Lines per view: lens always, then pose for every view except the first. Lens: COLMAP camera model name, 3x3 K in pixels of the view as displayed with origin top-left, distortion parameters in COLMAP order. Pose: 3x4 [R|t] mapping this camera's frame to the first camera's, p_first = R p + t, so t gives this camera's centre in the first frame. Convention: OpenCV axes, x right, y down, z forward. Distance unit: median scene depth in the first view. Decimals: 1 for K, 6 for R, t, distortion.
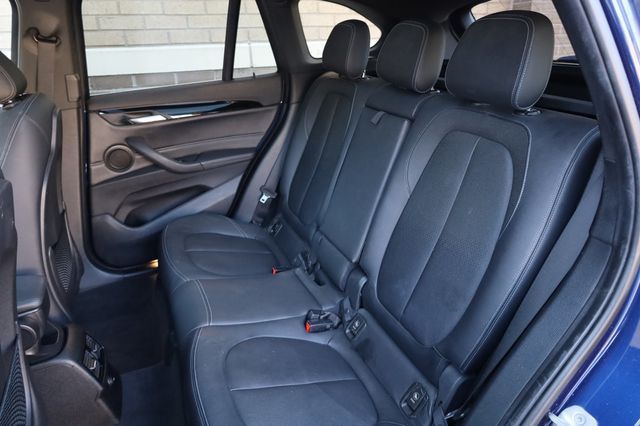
lens RADIAL K [[438.8, 0, 320.0], [0, 438.8, 213.0], [0, 0, 1]] dist [-0.005912, -0.000647]
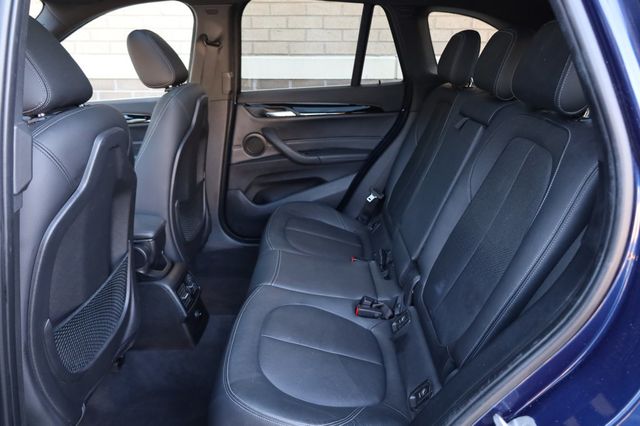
lens RADIAL K [[438.8, 0, 320.0], [0, 438.8, 213.0], [0, 0, 1]] dist [-0.005912, -0.000647]
pose [[0.912977, 0.158302, -0.376050, 0.185293], [-0.174493, 0.984616, -0.009152, 0.038943], [0.368816, 0.073974, 0.926554, -0.027738]]
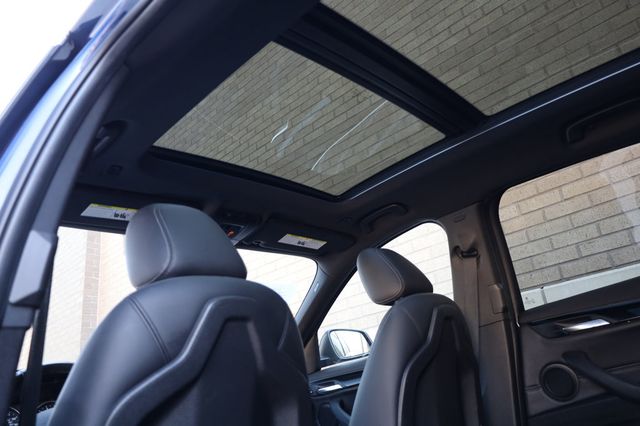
lens RADIAL K [[489.4, 0, 320.0], [0, 489.4, 213.0], [0, 0, 1]] dist [-0.003083, 0.001715]
pose [[0.389871, -0.356531, -0.849051, 0.227747], [-0.225692, 0.856895, -0.463459, 0.119965], [0.892784, 0.372313, 0.253612, 0.289366]]
